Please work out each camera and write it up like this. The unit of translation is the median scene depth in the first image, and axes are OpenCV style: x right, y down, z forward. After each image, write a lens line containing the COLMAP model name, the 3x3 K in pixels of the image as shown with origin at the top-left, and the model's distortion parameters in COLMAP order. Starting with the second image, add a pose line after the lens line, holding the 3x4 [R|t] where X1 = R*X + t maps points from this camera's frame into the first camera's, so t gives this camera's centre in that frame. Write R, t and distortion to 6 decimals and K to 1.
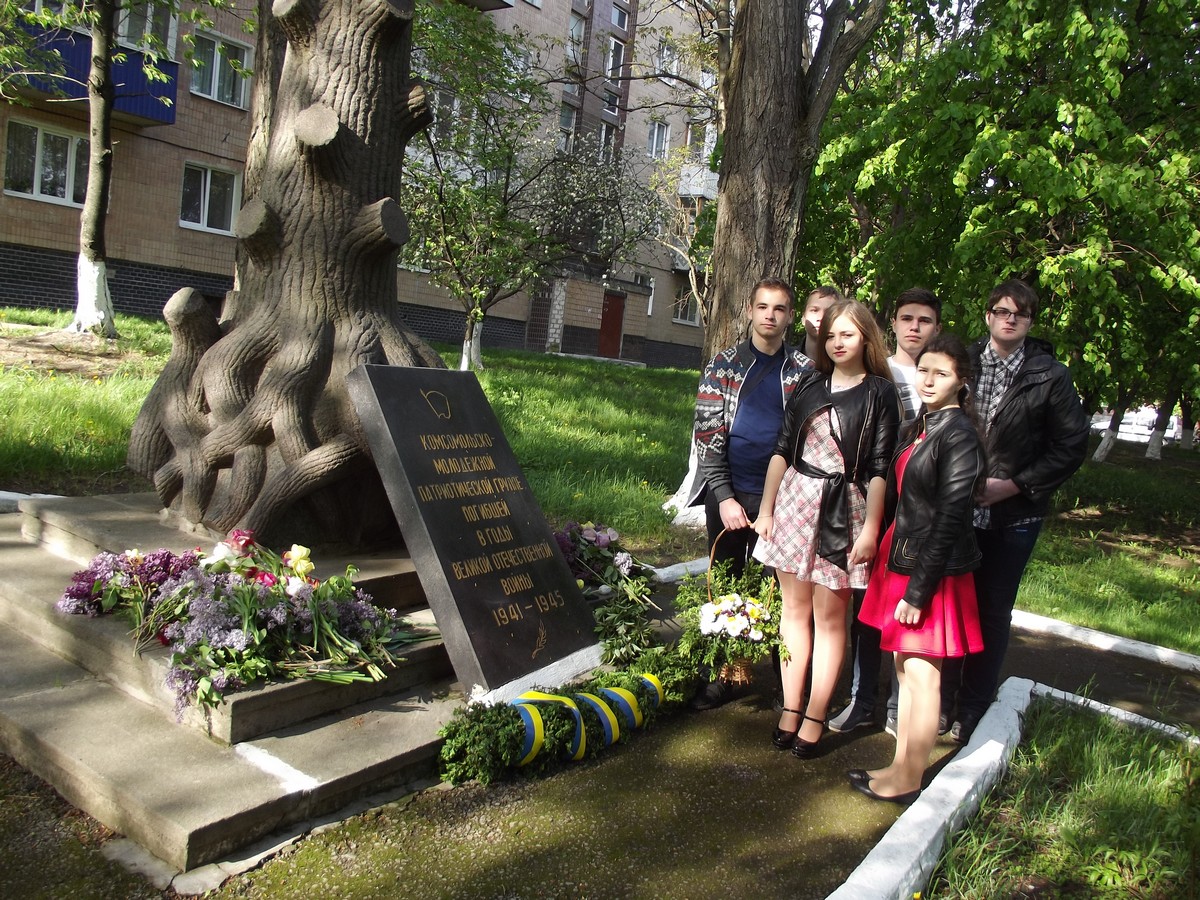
lens RADIAL K [[996.7, 0, 597.1], [0, 996.7, 451.4], [0, 0, 1]] dist [-0.038339, 0.004977]
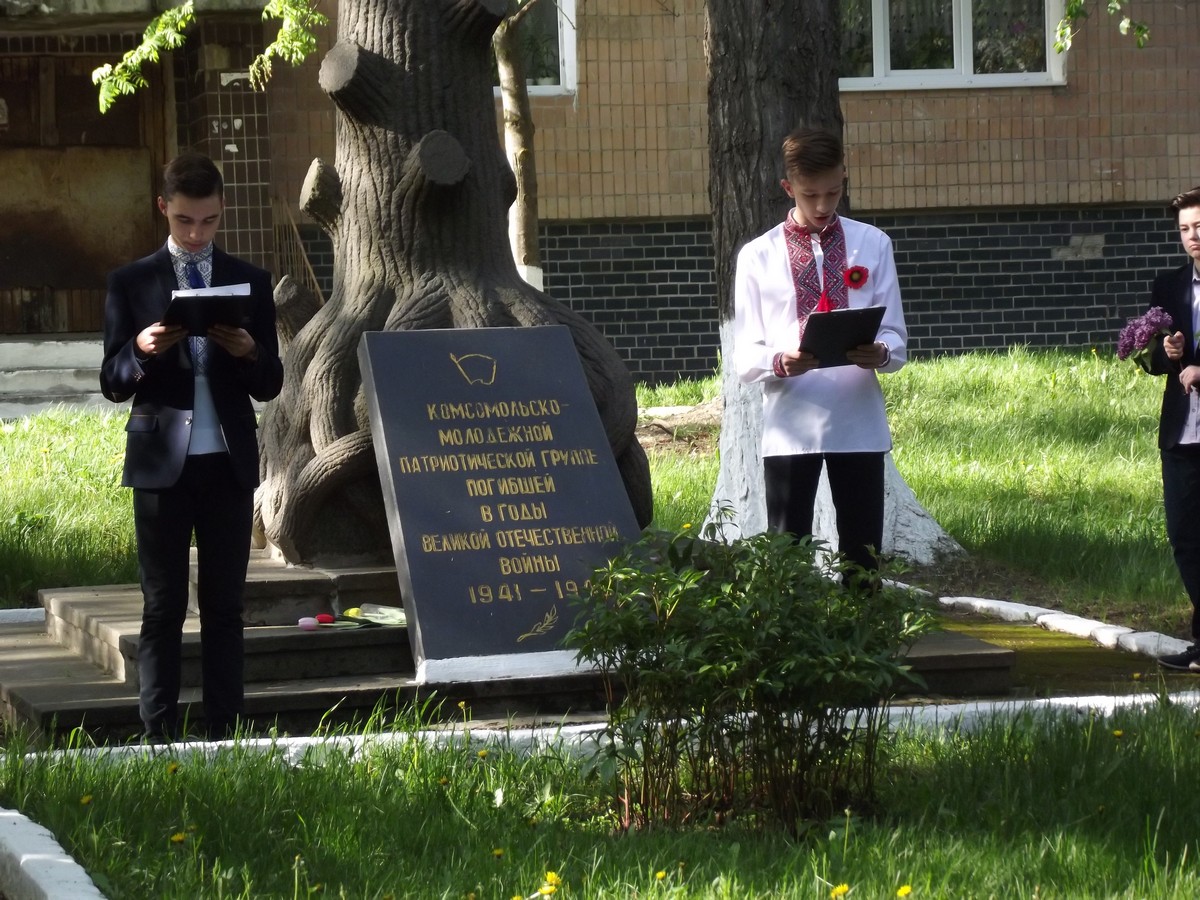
lens RADIAL K [[4652.1, 0, 603.5], [0, 4652.1, 450.0], [0, 0, 1]] dist [1.143486, 0.000000]
pose [[0.721903, -0.132507, -0.679189, 2.512431], [0.054744, 0.989355, -0.134832, 0.541967], [0.689825, 0.060154, 0.721472, -1.701171]]
